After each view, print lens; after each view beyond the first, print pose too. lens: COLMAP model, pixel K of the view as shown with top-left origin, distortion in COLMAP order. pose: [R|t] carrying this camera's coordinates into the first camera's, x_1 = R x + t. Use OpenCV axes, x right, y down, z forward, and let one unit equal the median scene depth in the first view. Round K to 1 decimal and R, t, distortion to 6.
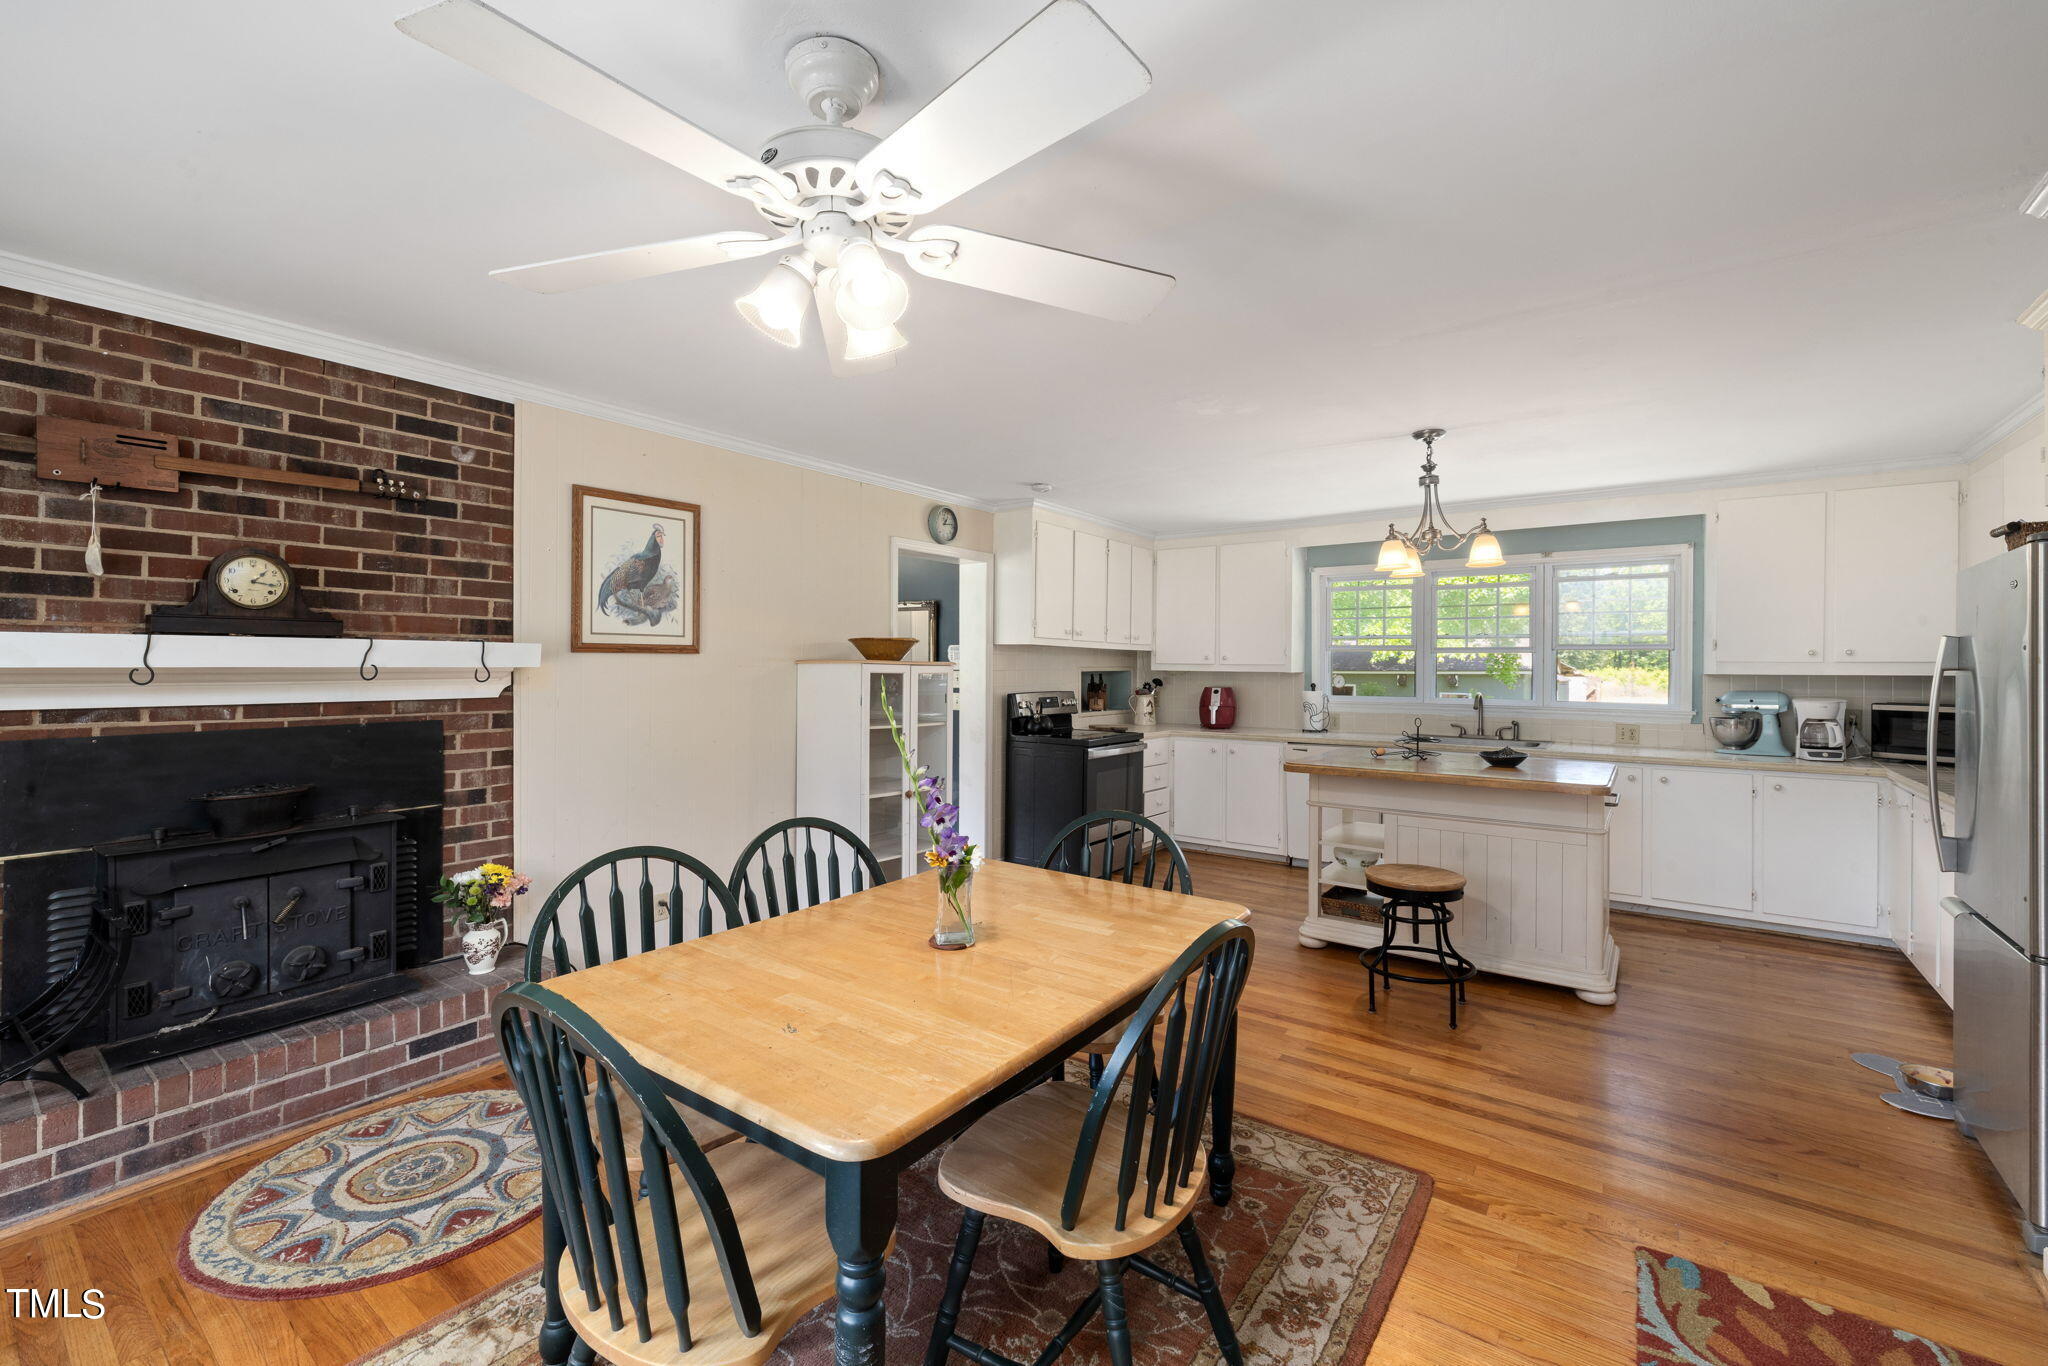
lens RADIAL K [[873.1, 0, 1006.1], [0, 873.1, 665.4], [0, 0, 1]] dist [0.000053, 0.000413]
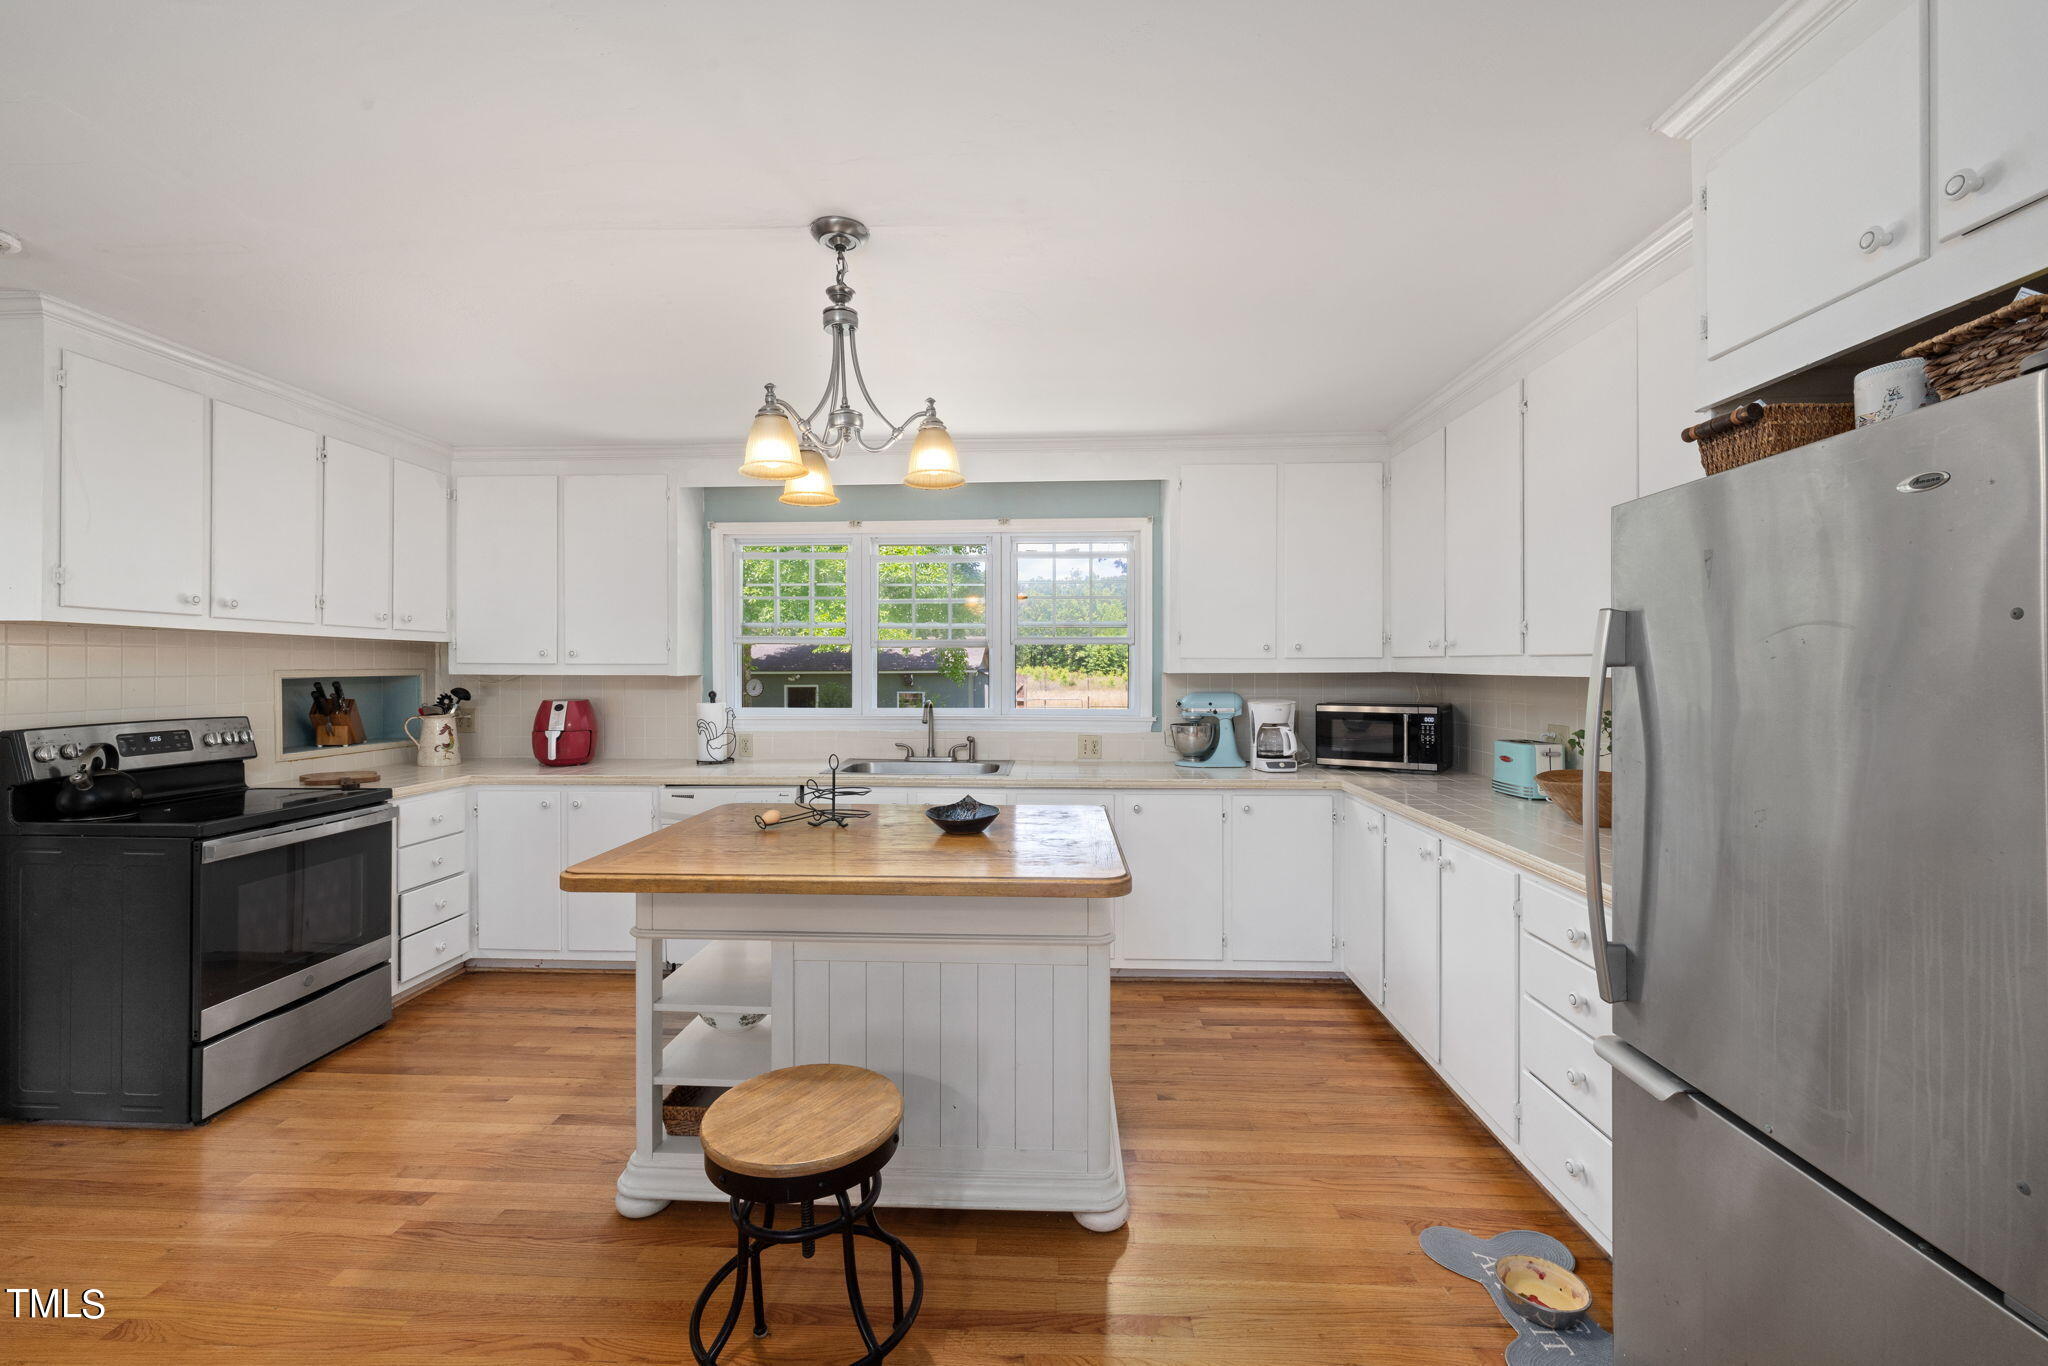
lens RADIAL K [[873.1, 0, 1017.6], [0, 873.1, 669.6], [0, 0, 1]] dist [0.000053, 0.000413]
pose [[0.828518, -0.007611, 0.559911, 0.196536], [0.005388, 0.999970, 0.005620, 0.001326], [-0.559937, -0.001640, 0.828534, 0.356617]]
